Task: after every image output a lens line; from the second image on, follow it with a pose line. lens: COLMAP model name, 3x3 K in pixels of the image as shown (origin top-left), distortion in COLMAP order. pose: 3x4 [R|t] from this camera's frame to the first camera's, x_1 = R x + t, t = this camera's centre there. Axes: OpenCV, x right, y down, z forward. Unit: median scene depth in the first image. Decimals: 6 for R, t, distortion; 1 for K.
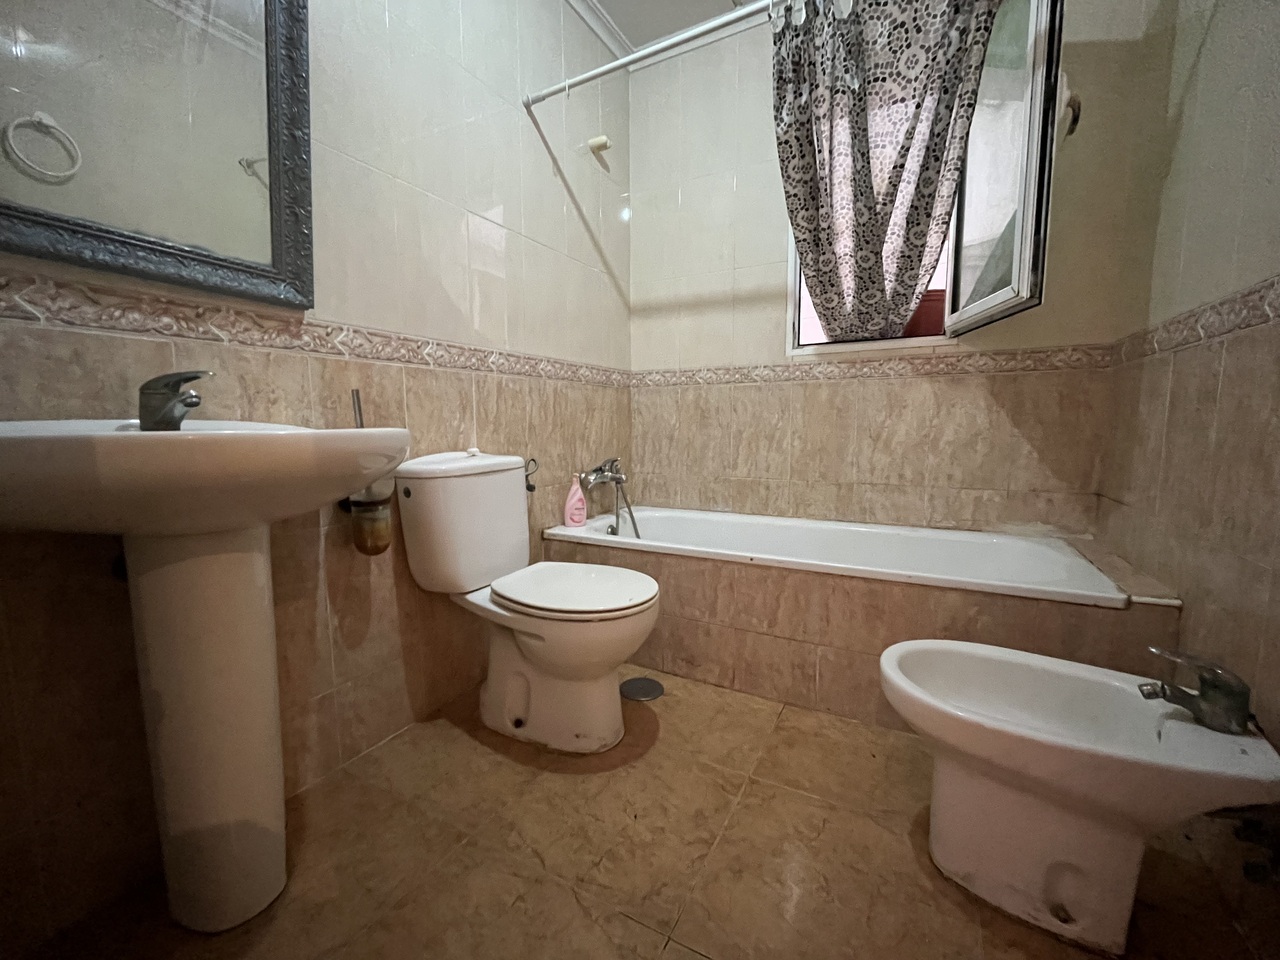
lens RADIAL K [[525.7, 0, 636.6], [0, 525.7, 480.4], [0, 0, 1]] dist [-0.003752, 0.000573]
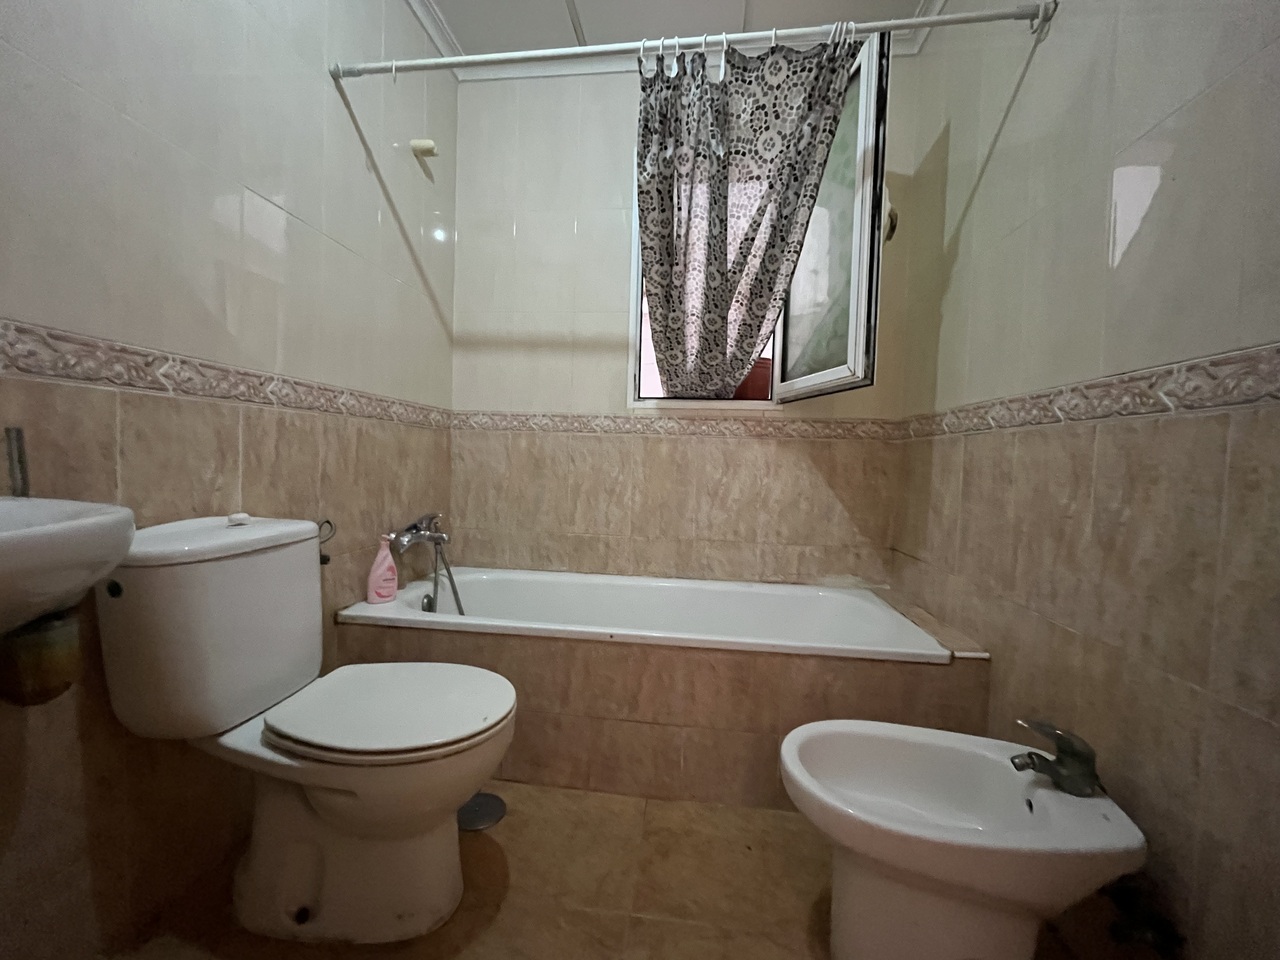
lens RADIAL K [[525.7, 0, 636.6], [0, 525.7, 480.4], [0, 0, 1]] dist [-0.003752, 0.000573]
pose [[0.926950, 0.020213, 0.374640, -0.074765], [0.004720, 0.997840, -0.065516, -0.051403], [-0.375155, 0.062498, 0.924853, 0.138792]]
